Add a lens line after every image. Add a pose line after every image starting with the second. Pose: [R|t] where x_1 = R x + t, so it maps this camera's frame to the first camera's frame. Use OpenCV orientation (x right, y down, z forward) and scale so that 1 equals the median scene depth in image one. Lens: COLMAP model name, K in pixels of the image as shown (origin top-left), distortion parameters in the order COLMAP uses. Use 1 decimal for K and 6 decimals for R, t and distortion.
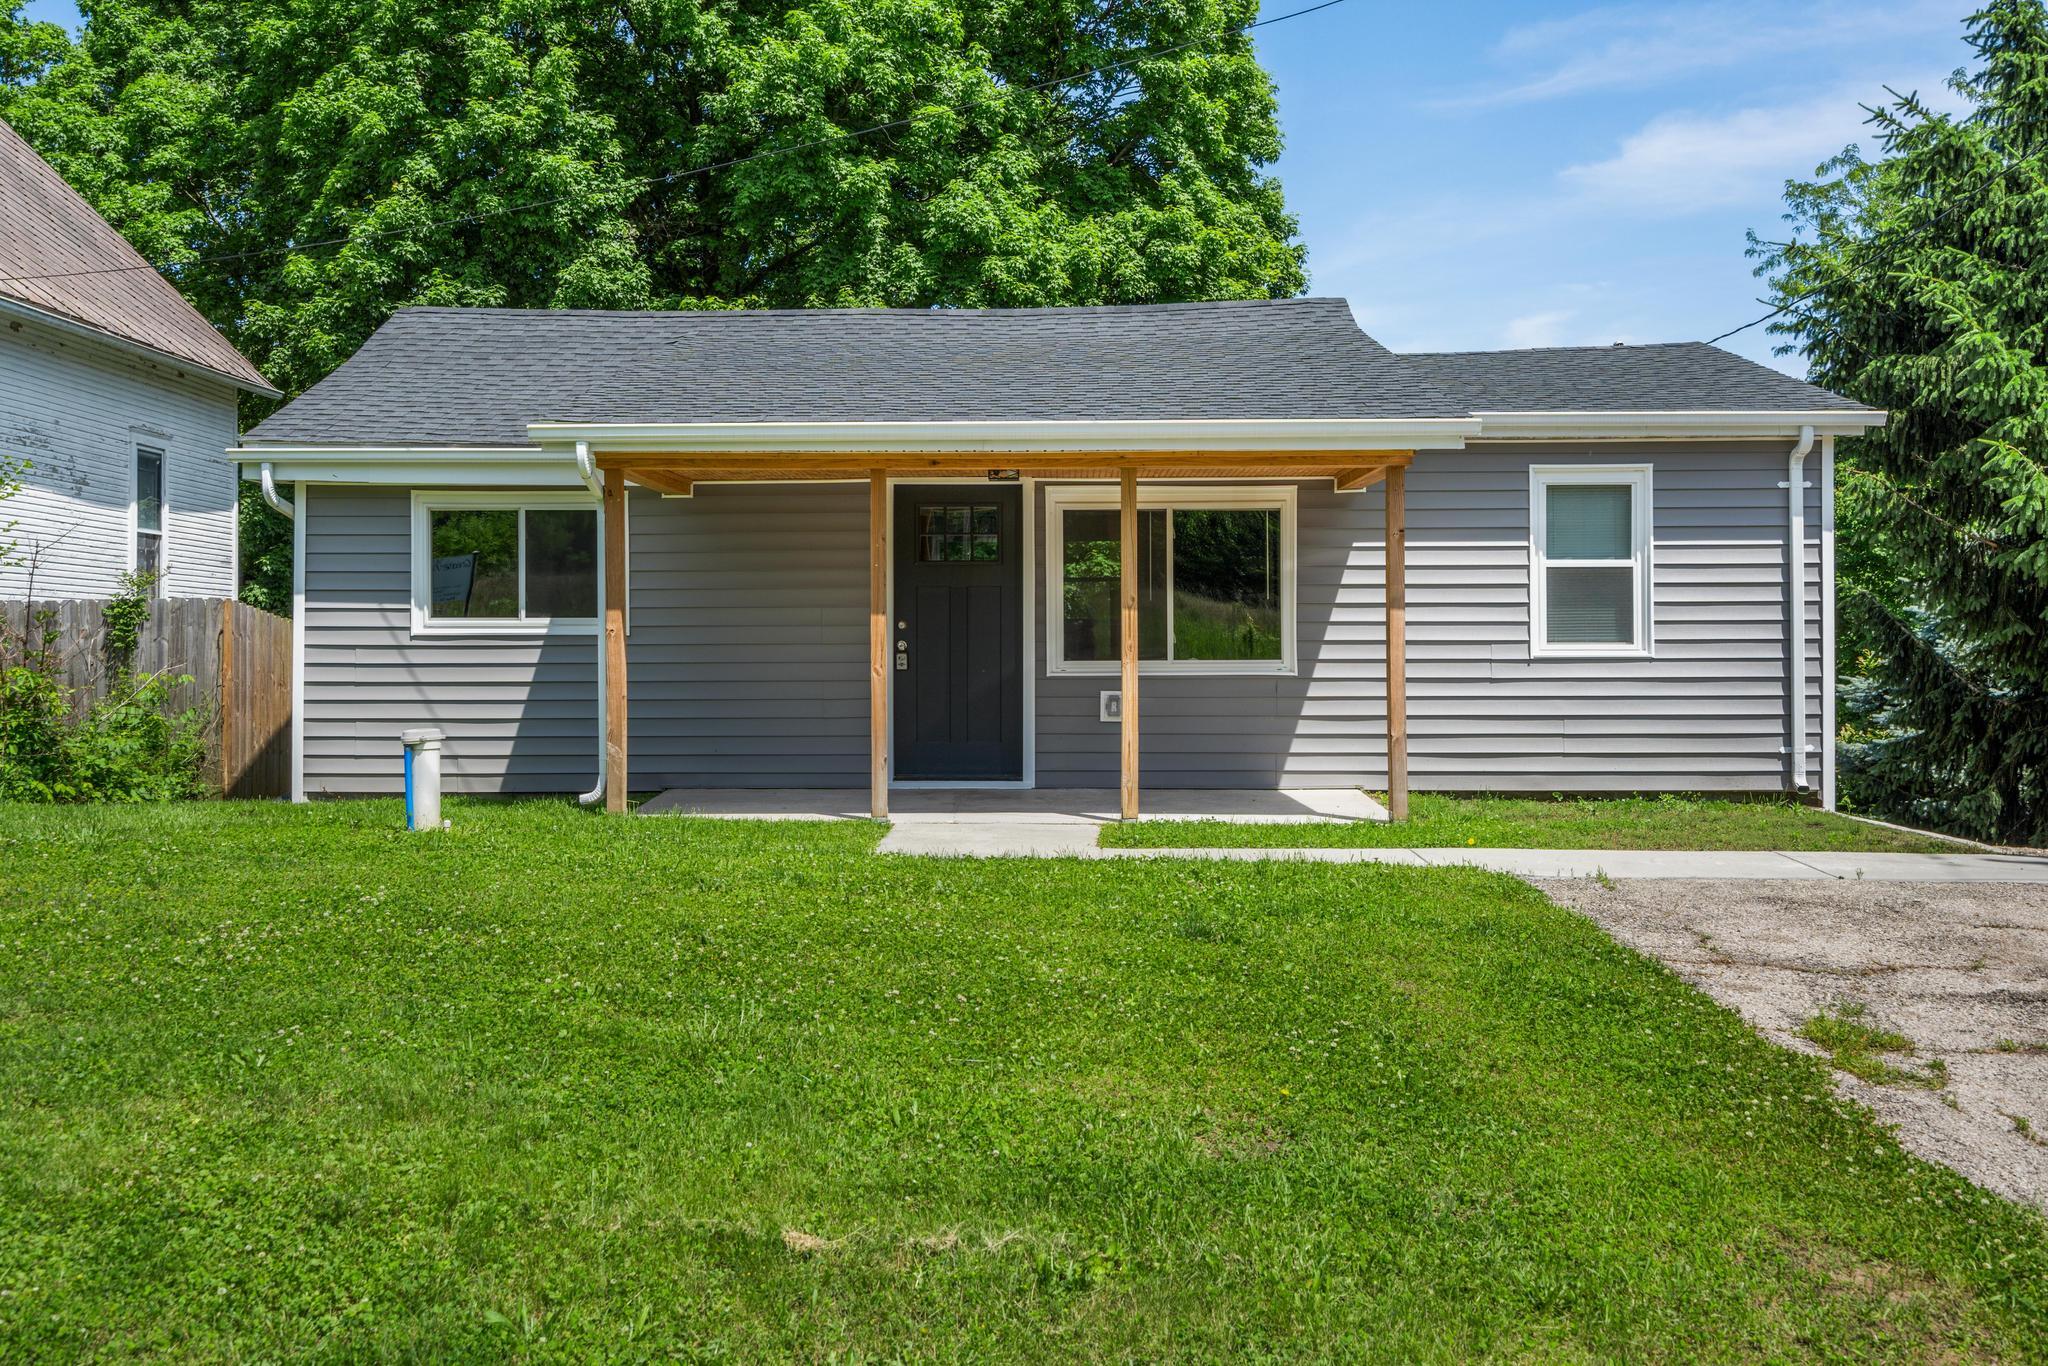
lens RADIAL K [[1997.2, 0, 1063.0], [0, 1997.2, 636.5], [0, 0, 1]] dist [-0.017610, 0.000000]
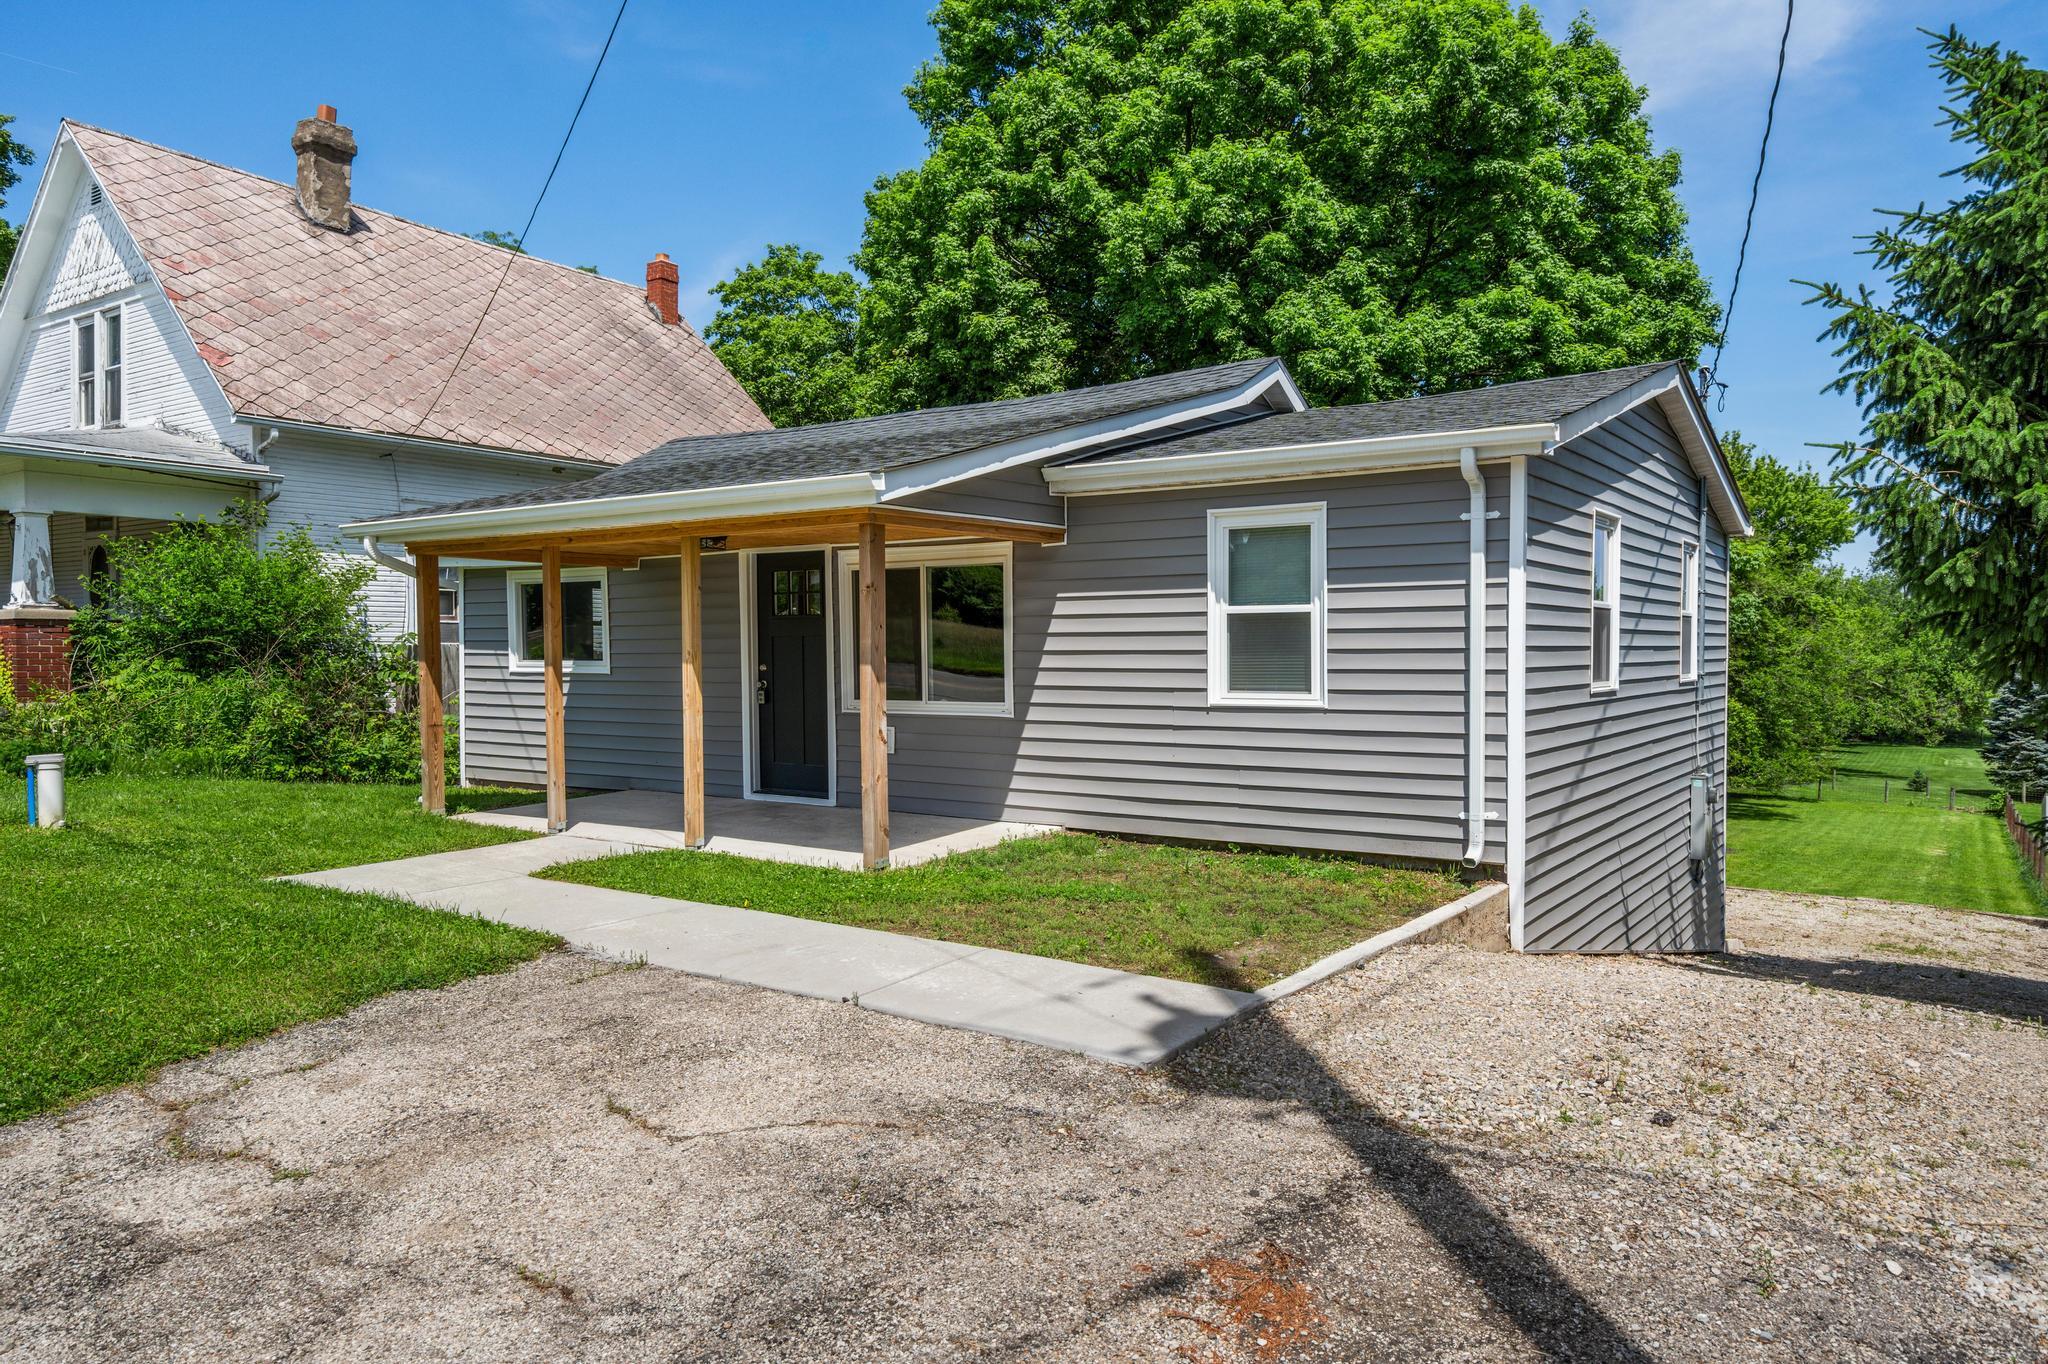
lens RADIAL K [[1369.5, 0, 1039.7], [0, 1369.5, 674.4], [0, 0, 1]] dist [0.001981, -0.008276]
pose [[0.839731, 0.009881, -0.542913, 0.526644], [0.001116, 0.999801, 0.019922, -0.018243], [0.543002, -0.017335, 0.839552, 0.381532]]
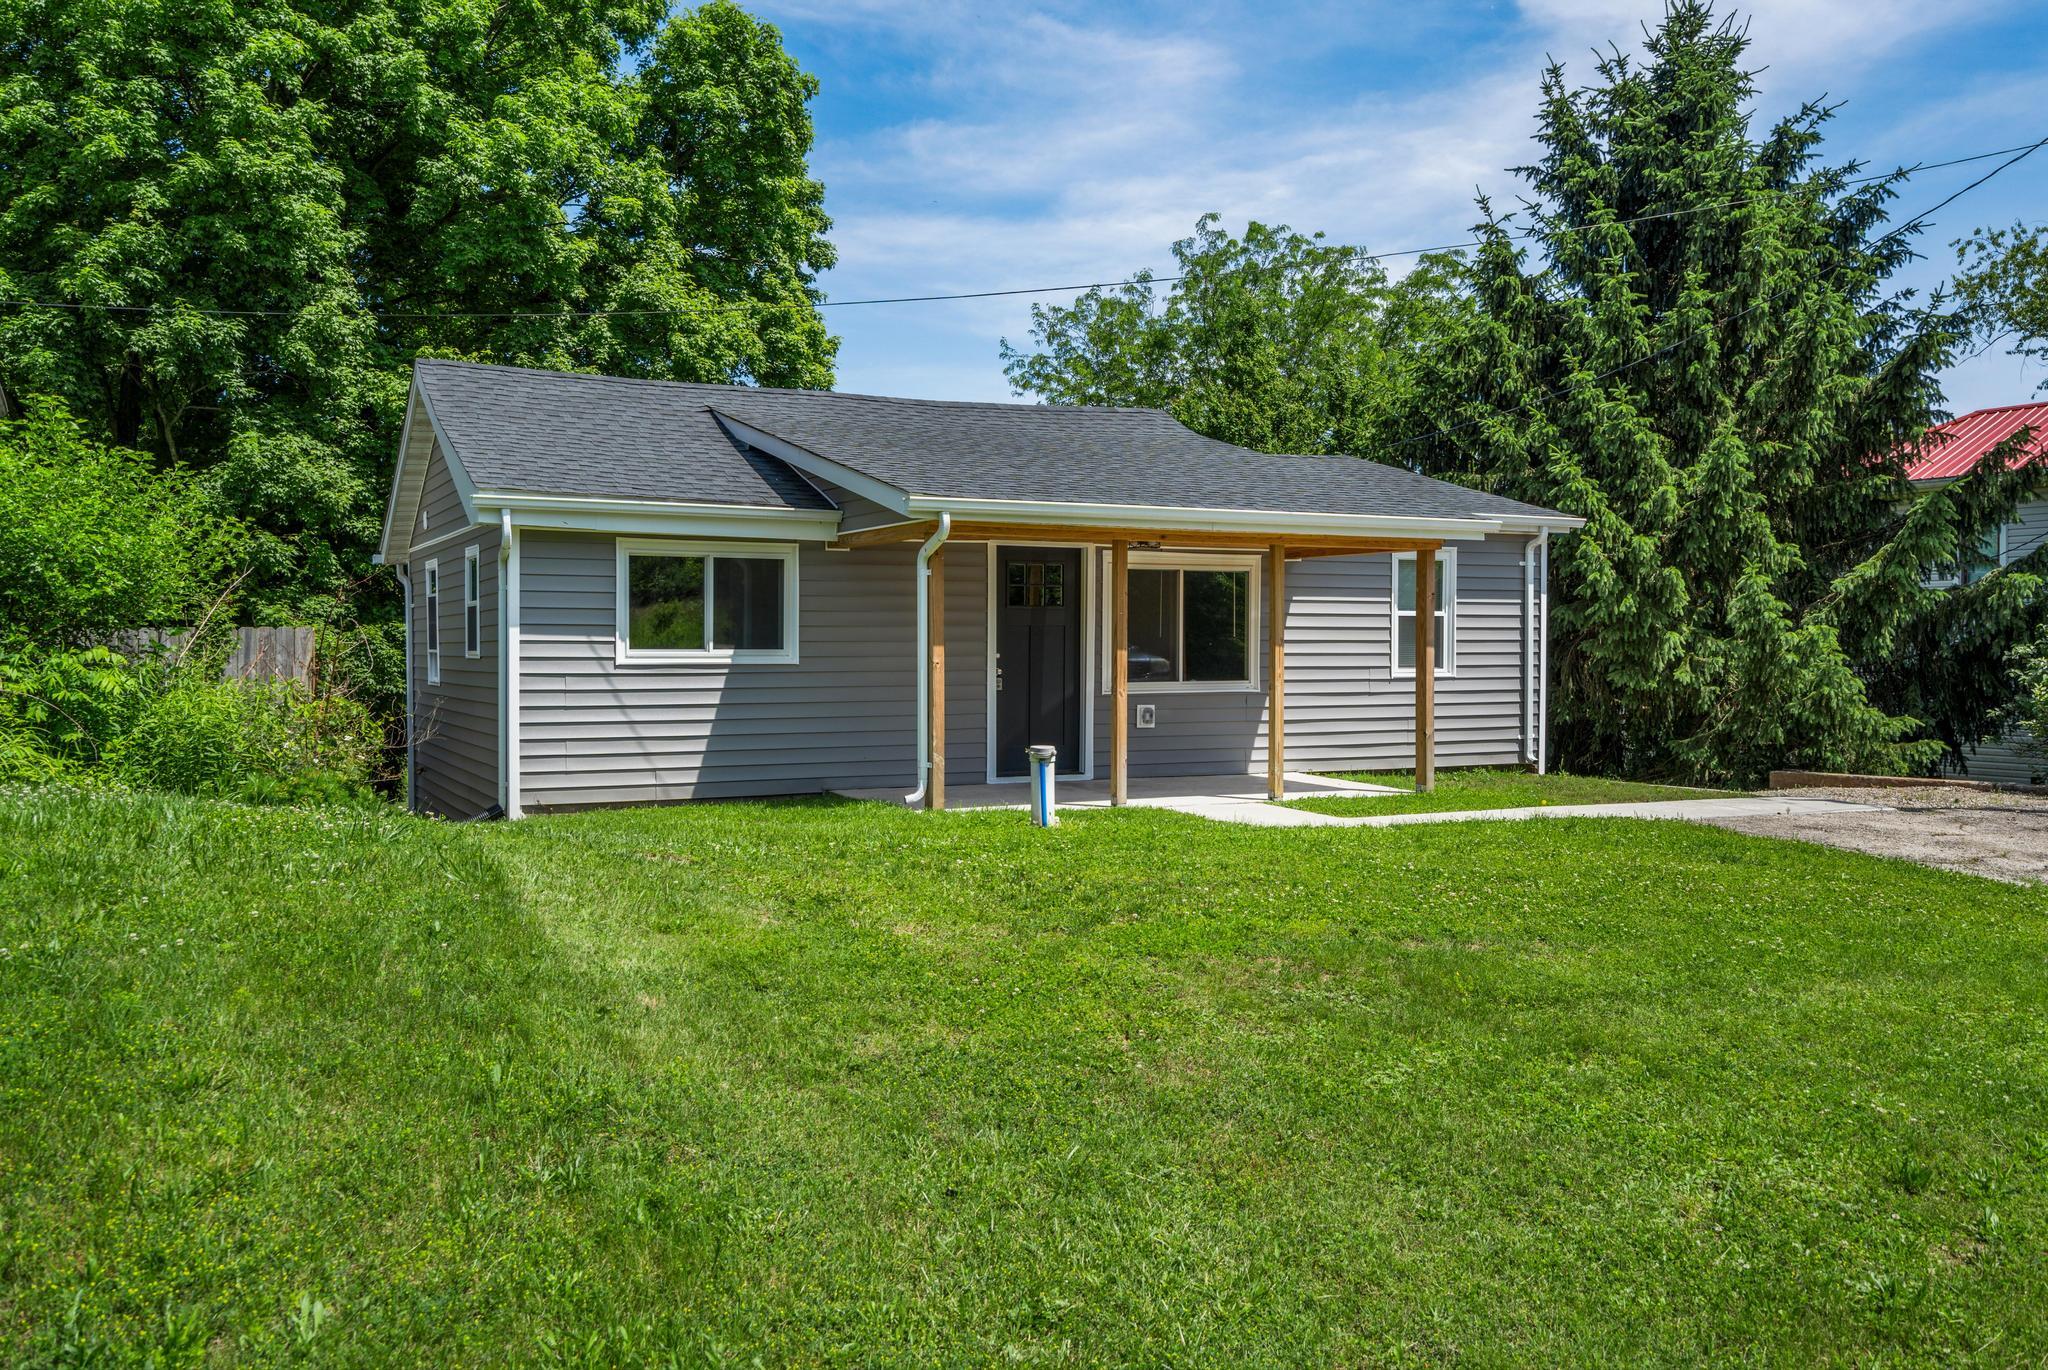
lens RADIAL K [[1695.7, 0, 1038.1], [0, 1695.7, 690.9], [0, 0, 1]] dist [-0.009137, 0.038002]
pose [[0.879509, -0.010235, 0.475772, -0.577144], [-0.002435, 0.999659, 0.026007, -0.011416], [-0.475876, -0.024032, 0.879184, 0.031424]]
